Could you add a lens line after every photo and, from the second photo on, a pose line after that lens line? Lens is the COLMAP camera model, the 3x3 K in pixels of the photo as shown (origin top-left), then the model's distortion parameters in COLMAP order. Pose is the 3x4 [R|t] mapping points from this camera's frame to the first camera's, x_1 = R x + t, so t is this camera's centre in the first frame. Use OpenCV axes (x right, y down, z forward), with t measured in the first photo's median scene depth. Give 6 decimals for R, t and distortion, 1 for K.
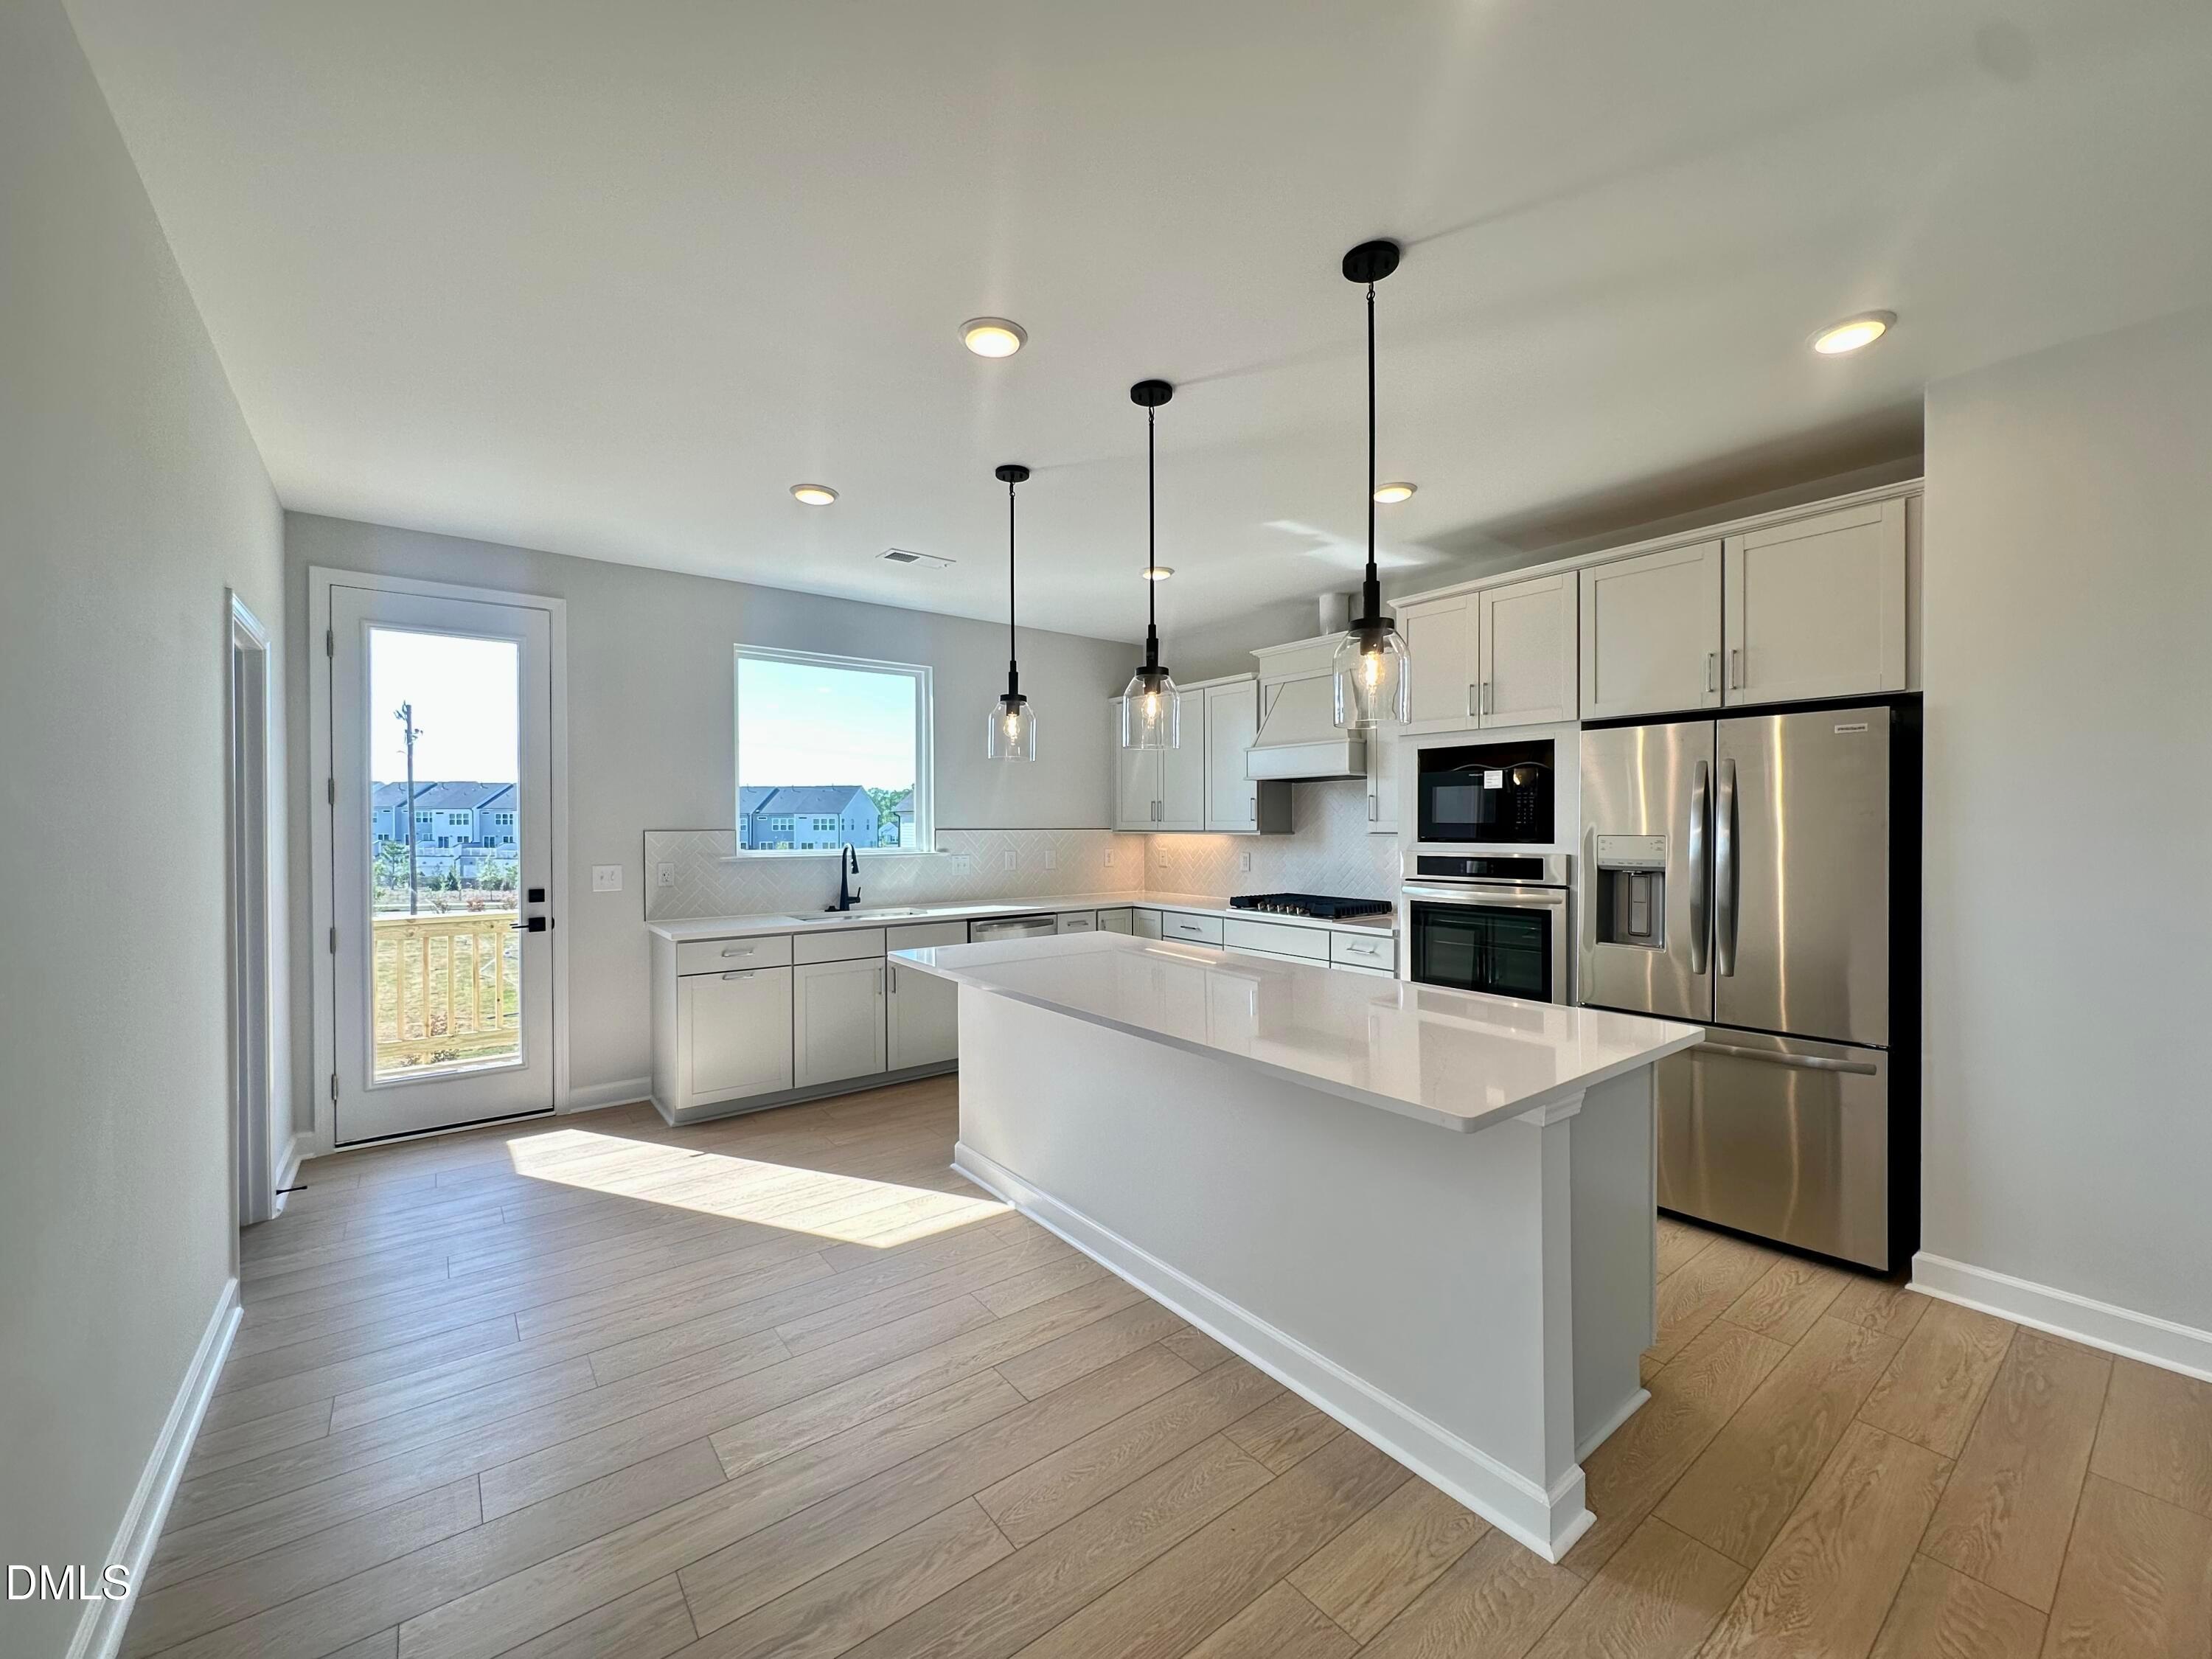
lens RADIAL K [[888.8, 0, 1096.4], [0, 888.8, 828.0], [0, 0, 1]] dist [-0.002292, 0.001103]
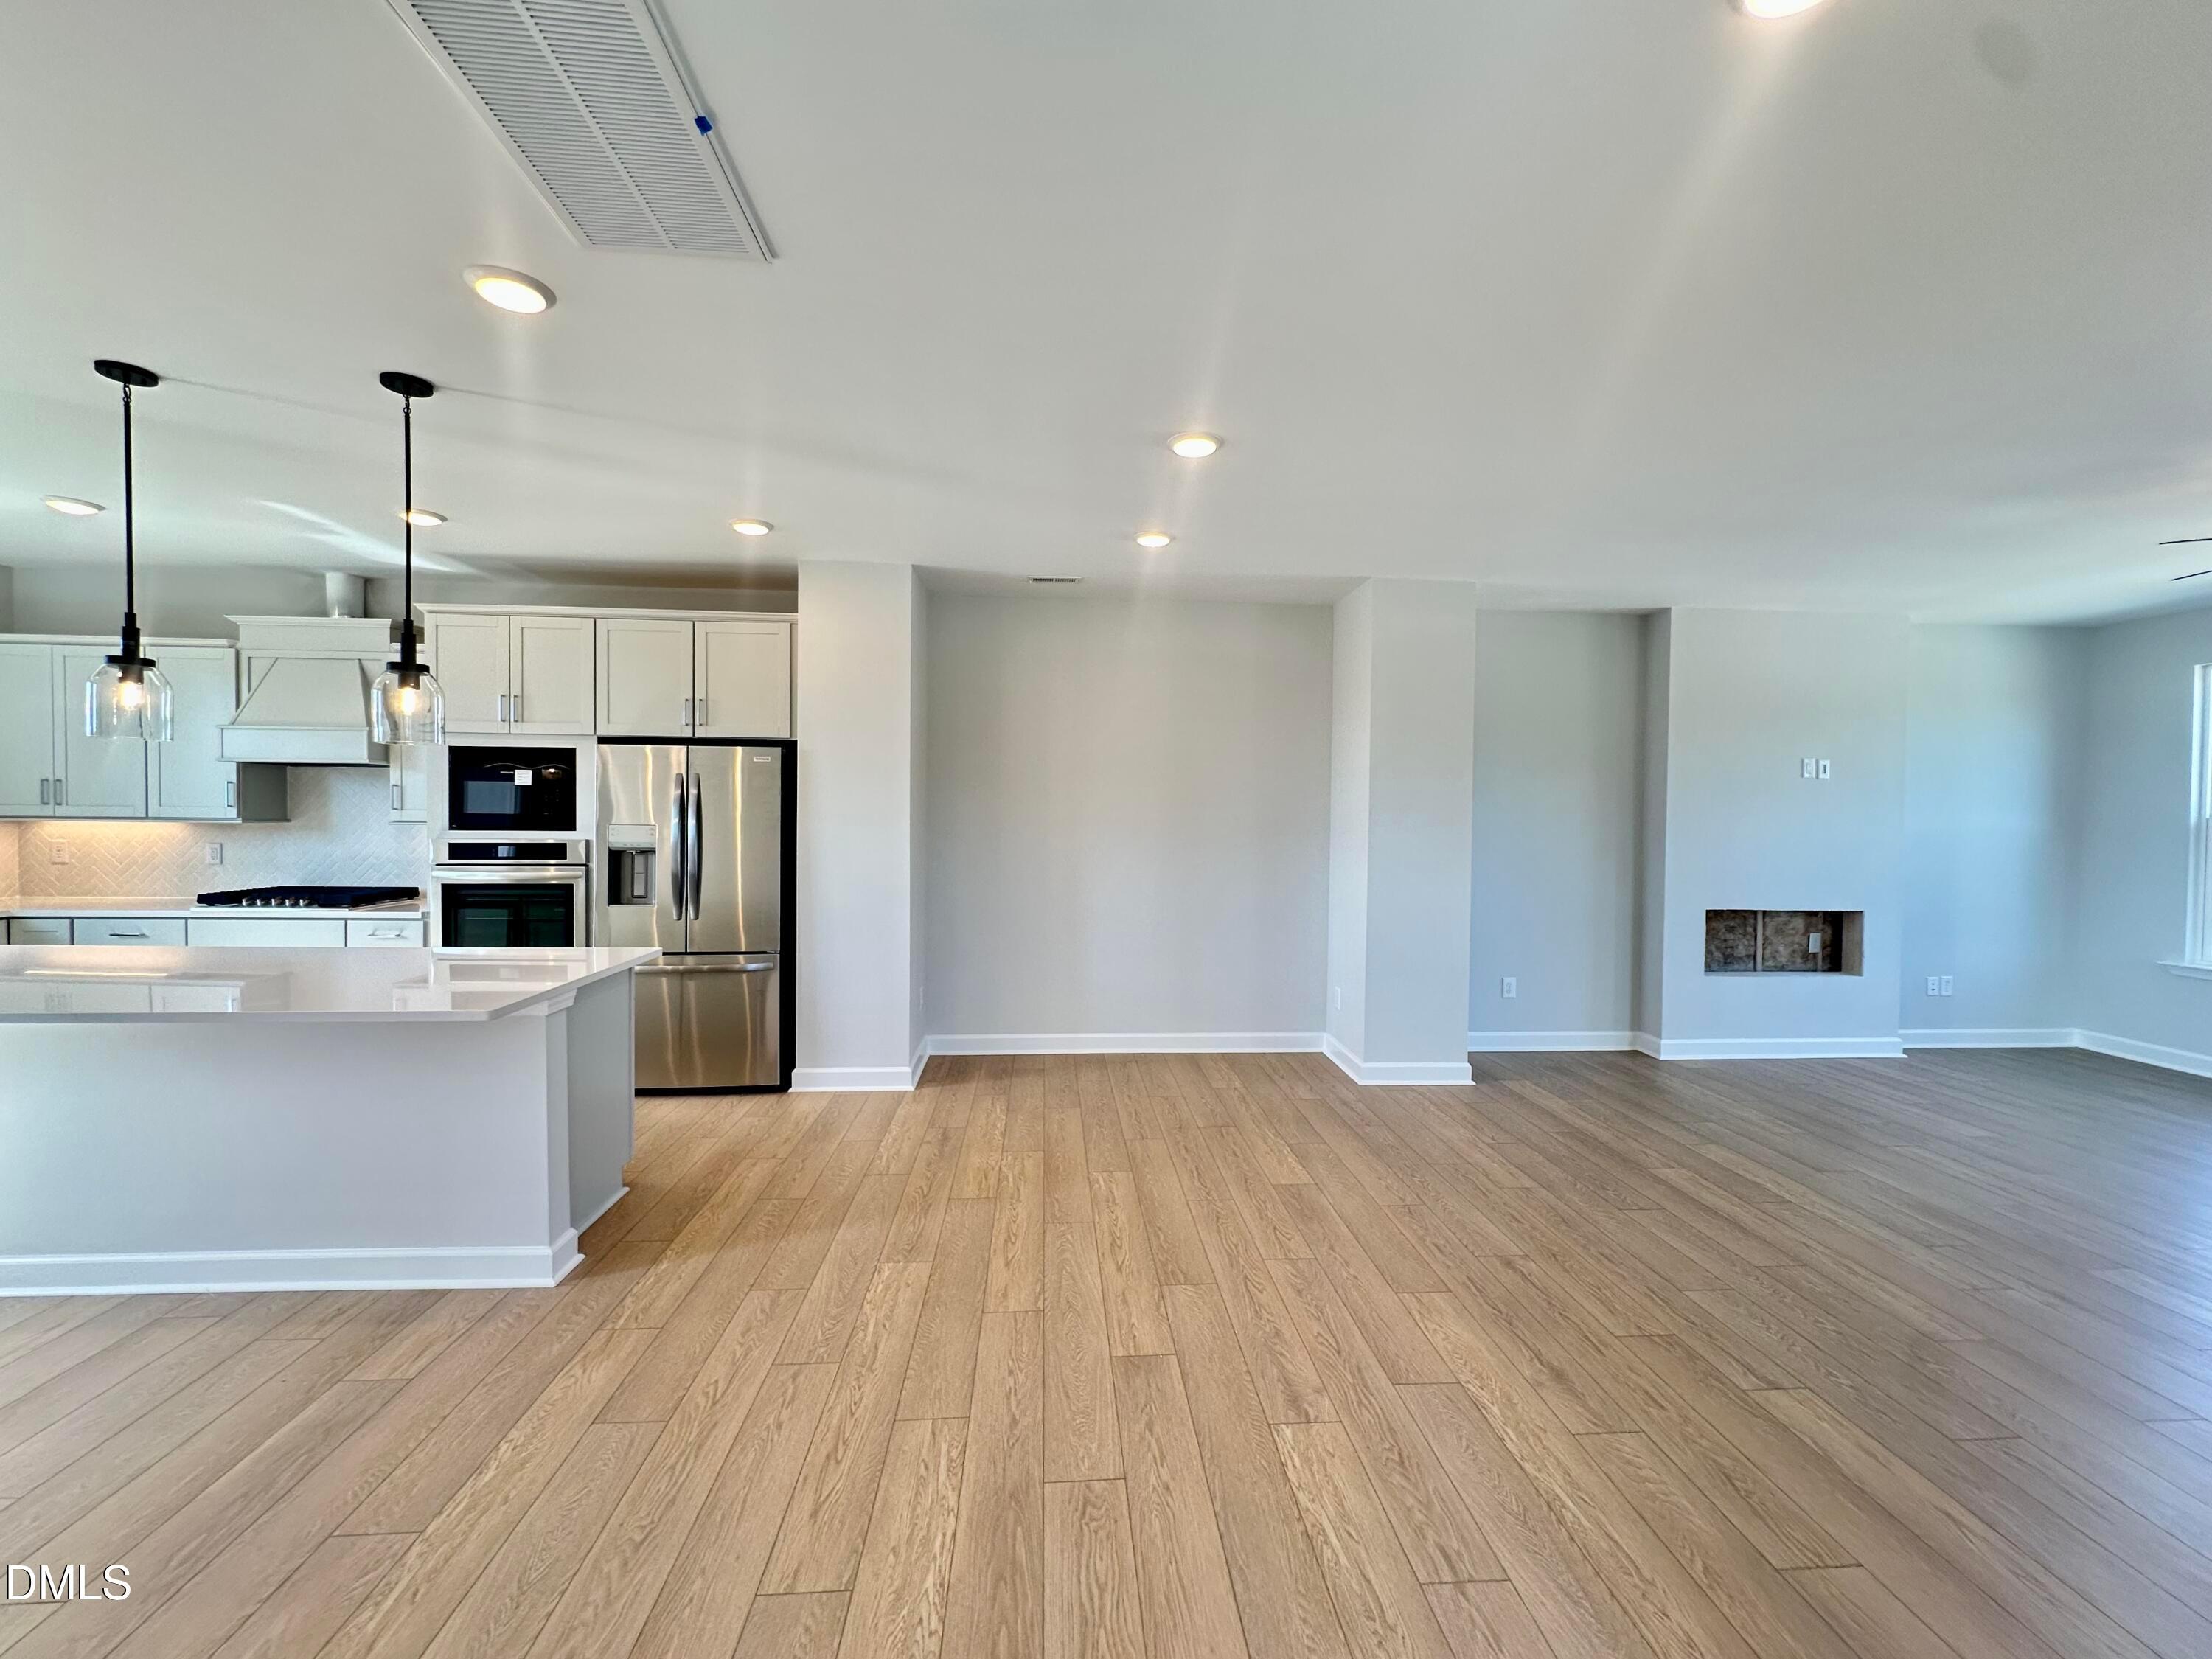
lens RADIAL K [[888.8, 0, 1114.3], [0, 888.8, 830.1], [0, 0, 1]] dist [-0.002292, 0.001103]
pose [[0.545981, -0.010489, 0.837732, -0.147048], [-0.008820, 0.999794, 0.018267, -0.015809], [-0.837751, -0.017362, 0.545777, -0.390946]]
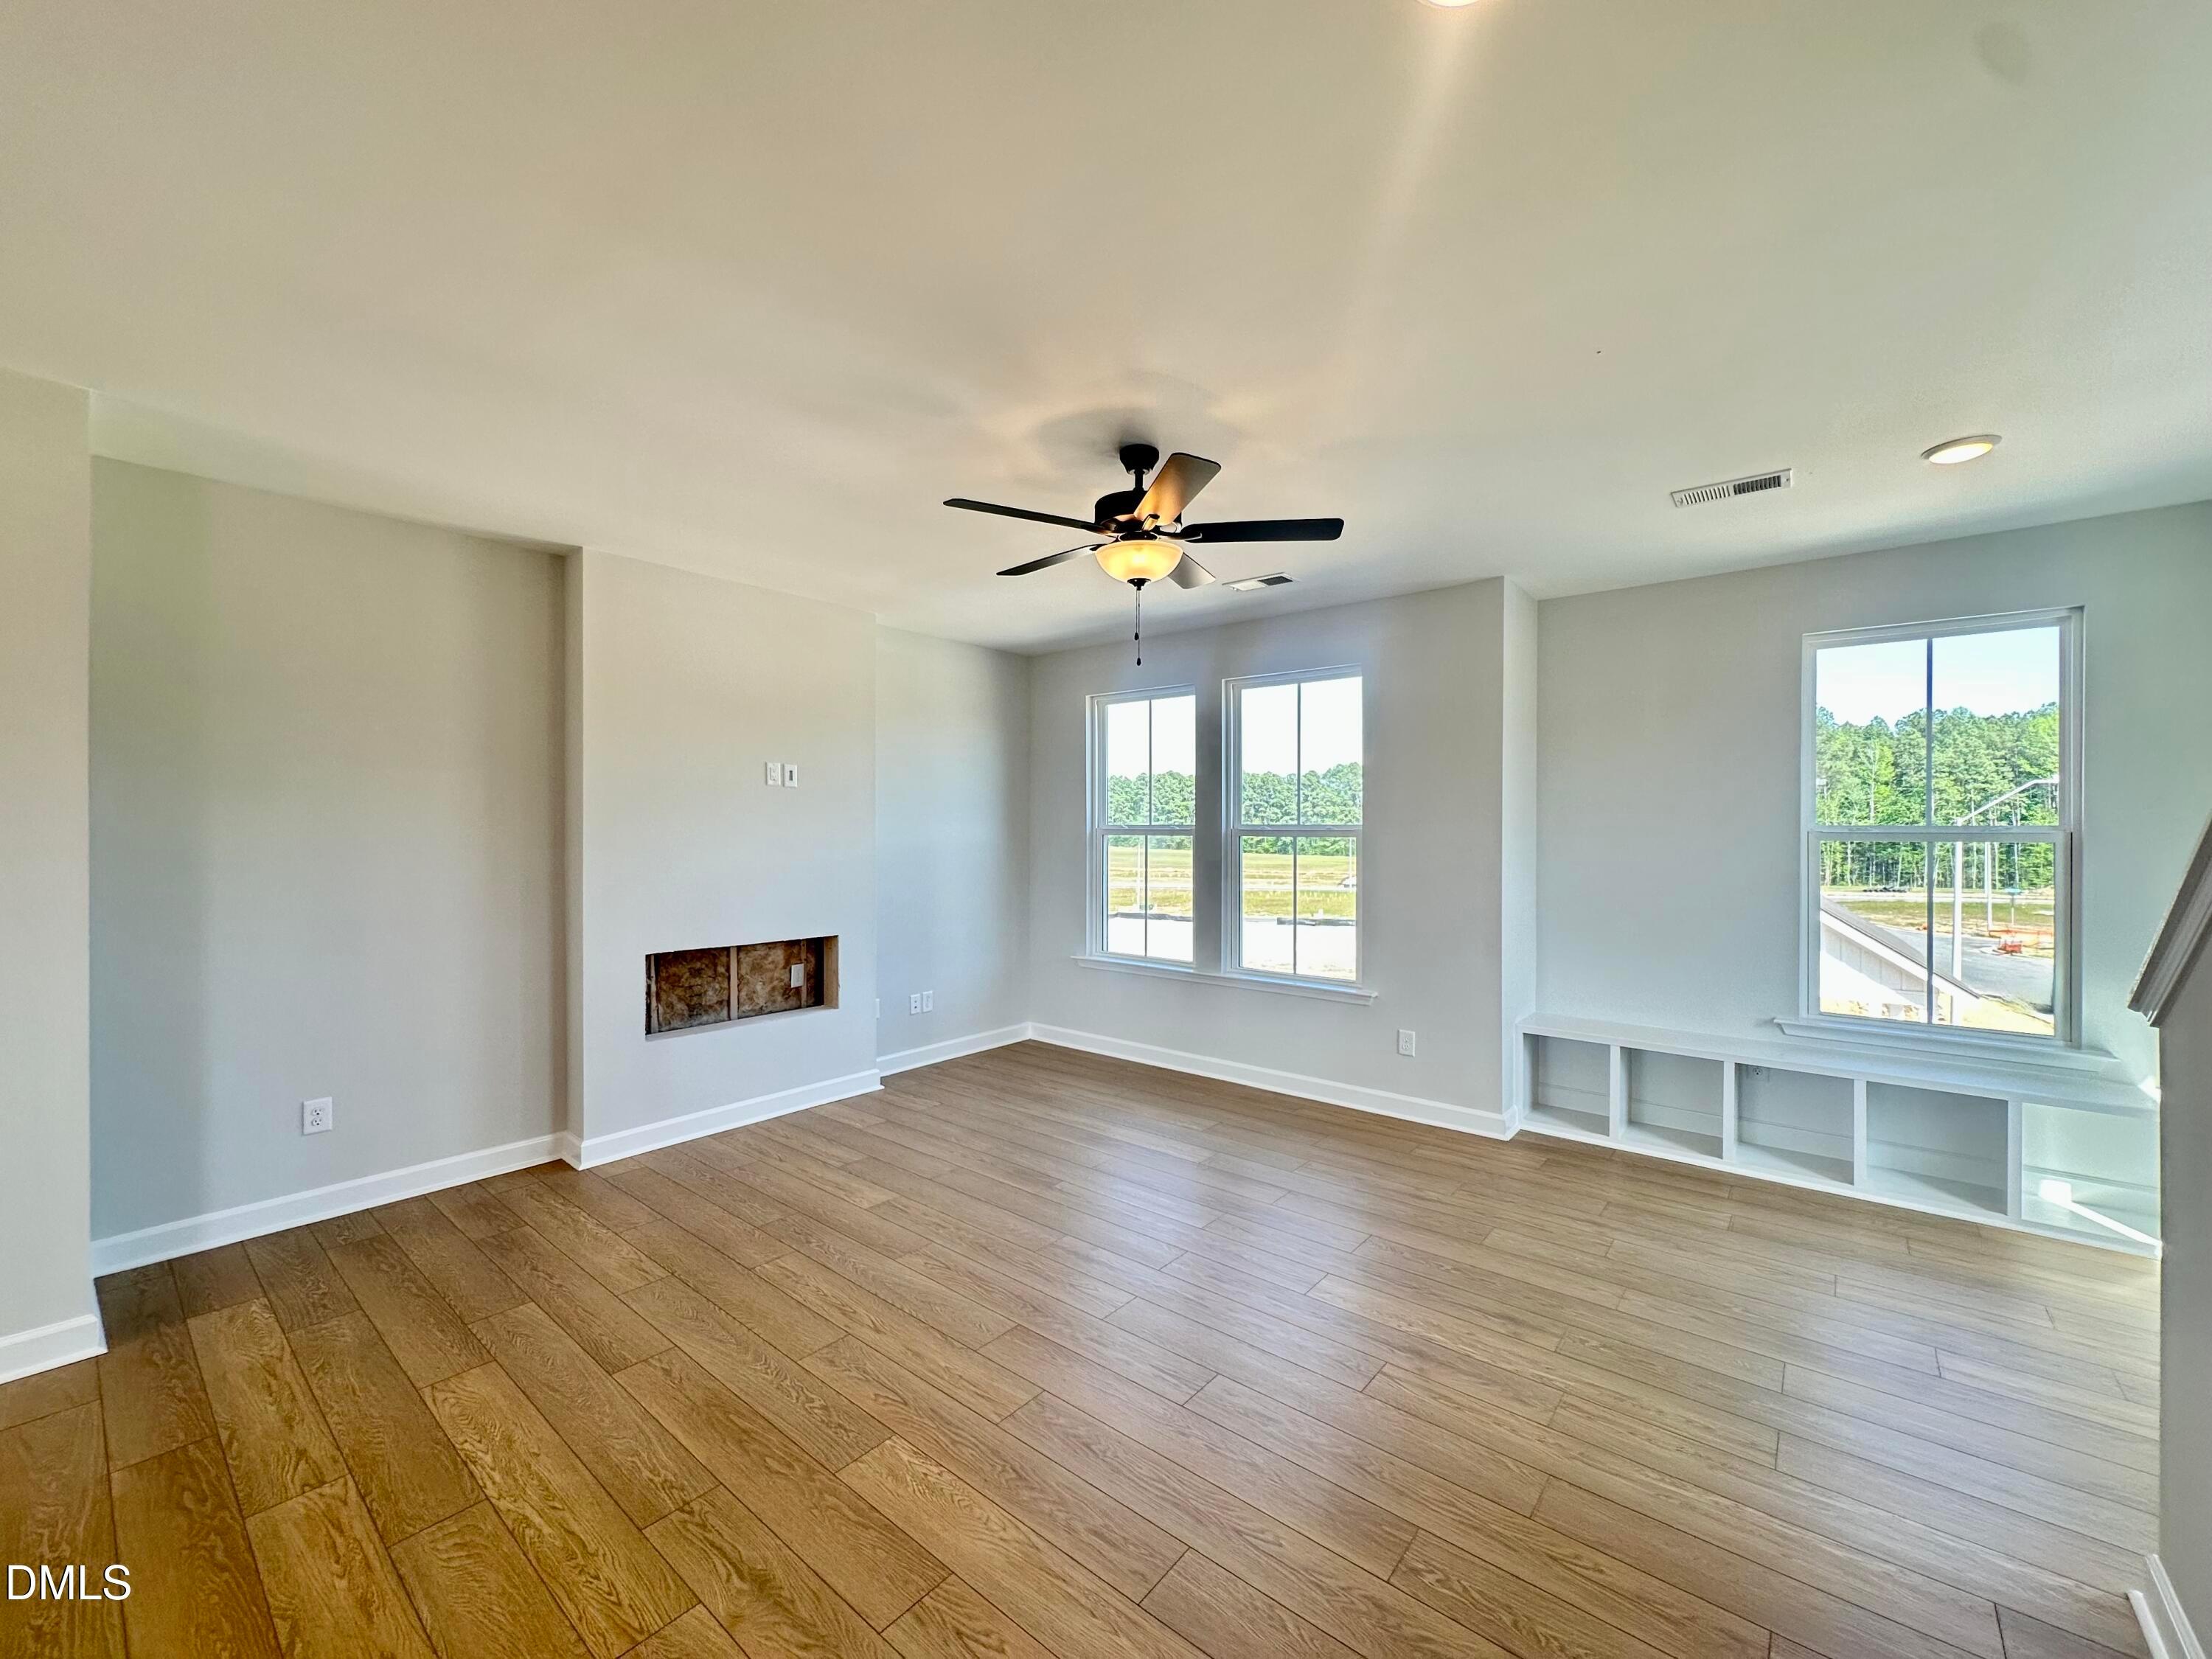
lens RADIAL K [[888.8, 0, 1124.9], [0, 888.8, 812.7], [0, 0, 1]] dist [-0.002292, 0.001103]
pose [[-0.247379, 0.022146, 0.968666, 0.501512], [0.004952, 0.999755, -0.021592, -0.017793], [-0.968906, -0.000544, -0.247428, -0.796732]]
